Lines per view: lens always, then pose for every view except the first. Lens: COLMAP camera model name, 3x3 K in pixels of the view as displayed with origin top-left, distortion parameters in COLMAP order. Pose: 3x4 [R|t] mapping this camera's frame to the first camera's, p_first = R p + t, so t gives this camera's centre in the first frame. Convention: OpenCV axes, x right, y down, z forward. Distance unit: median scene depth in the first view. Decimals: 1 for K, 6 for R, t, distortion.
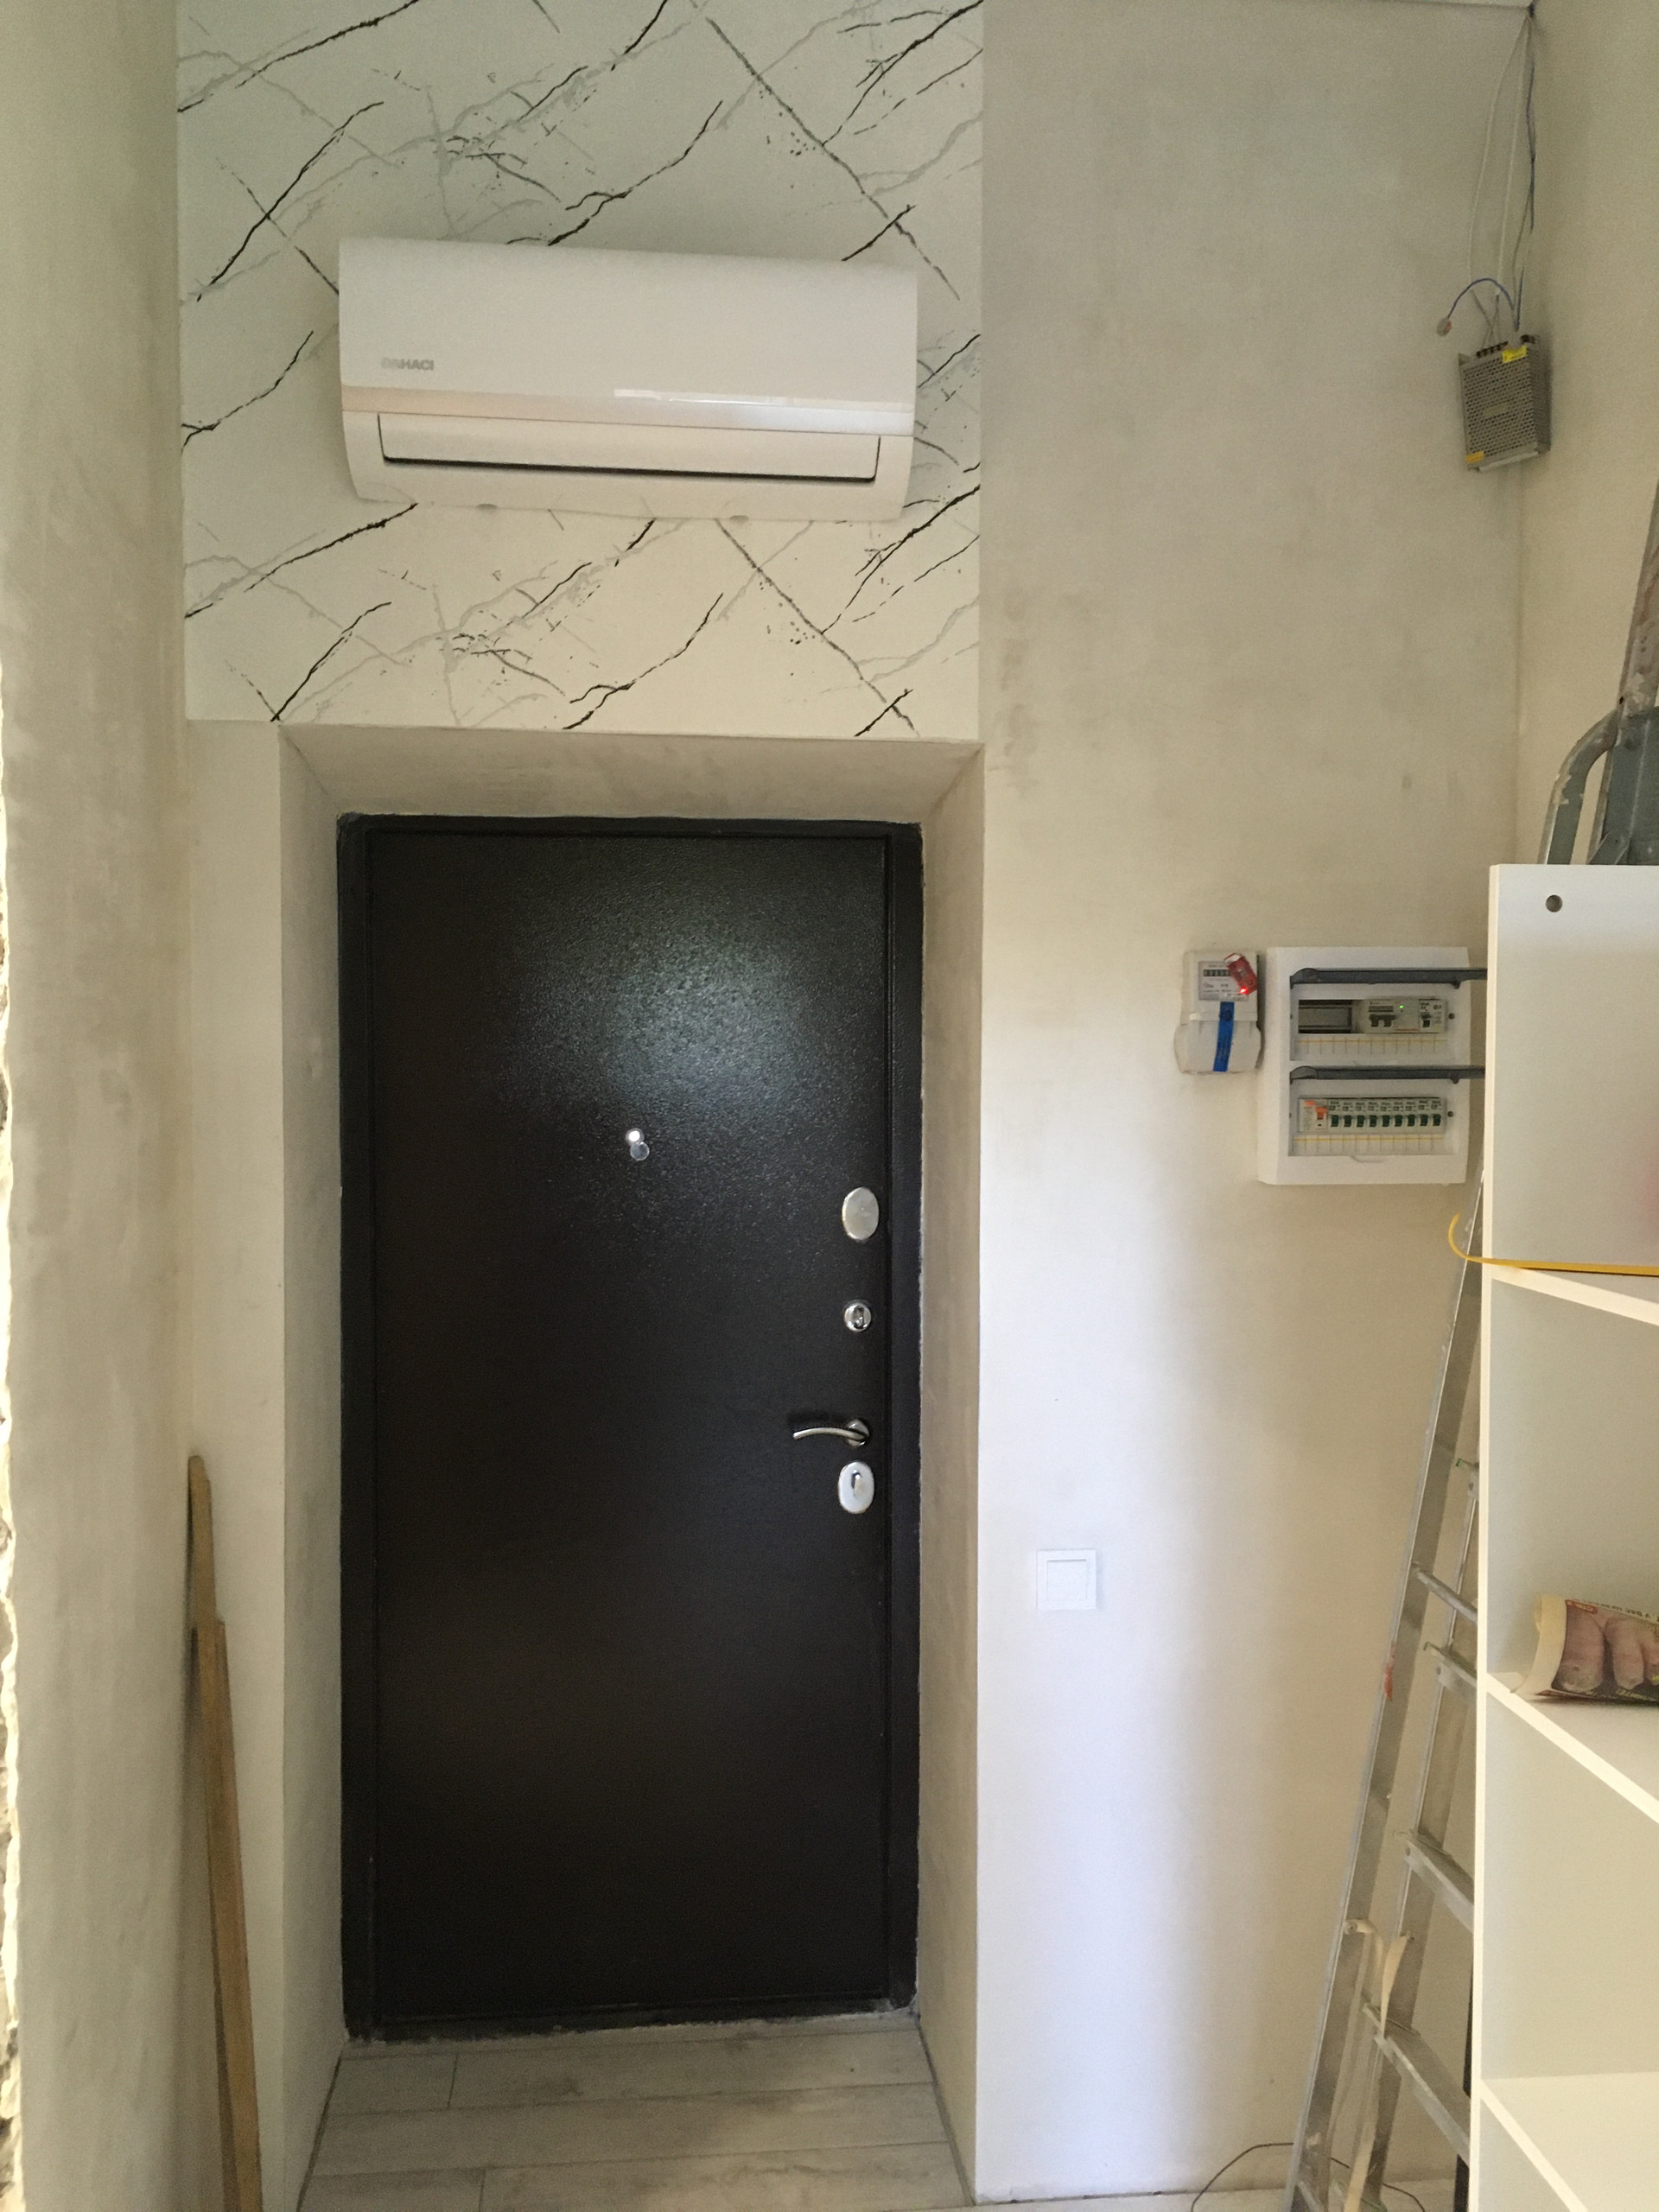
lens RADIAL K [[1865.7, 0, 840.7], [0, 1865.7, 1109.9], [0, 0, 1]] dist [0.064593, -0.094540]
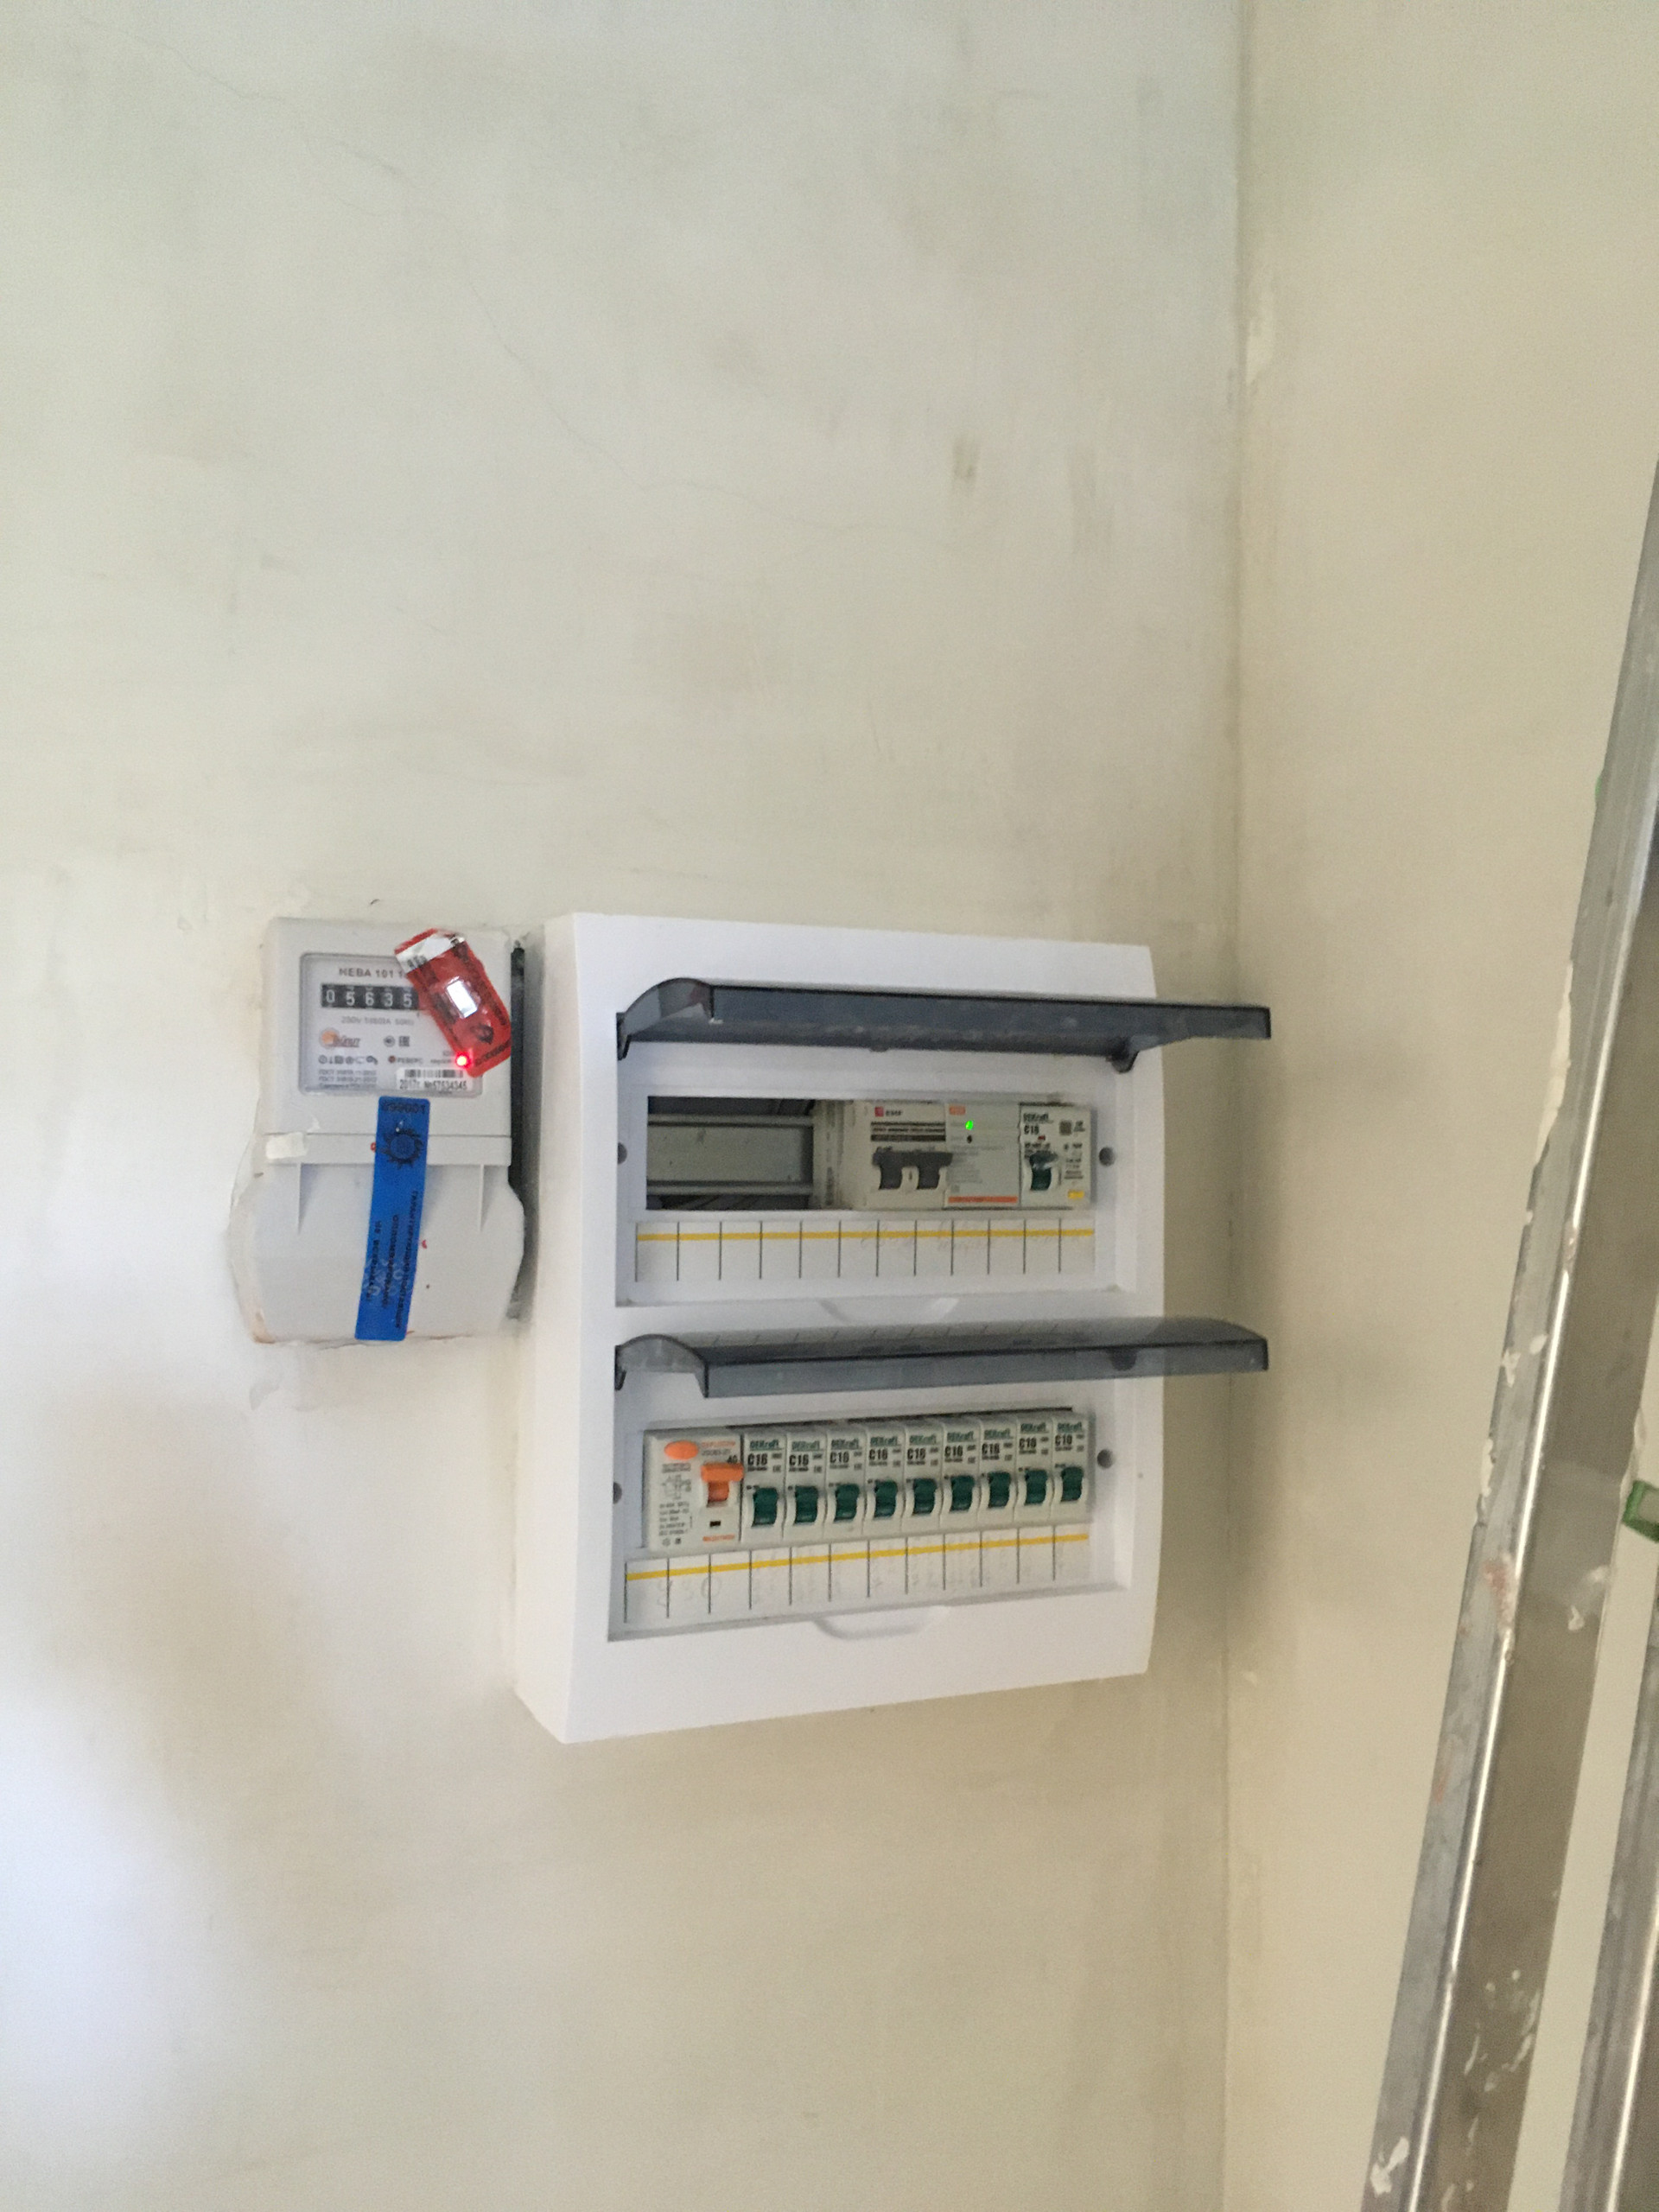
lens RADIAL K [[1865.7, 0, 840.7], [0, 1865.7, 1109.9], [0, 0, 1]] dist [0.064593, -0.094540]
pose [[0.950587, 0.017274, 0.309978, 0.181635], [0.001962, 0.998097, -0.061638, -0.038225], [-0.310453, 0.059200, 0.948744, 0.708598]]
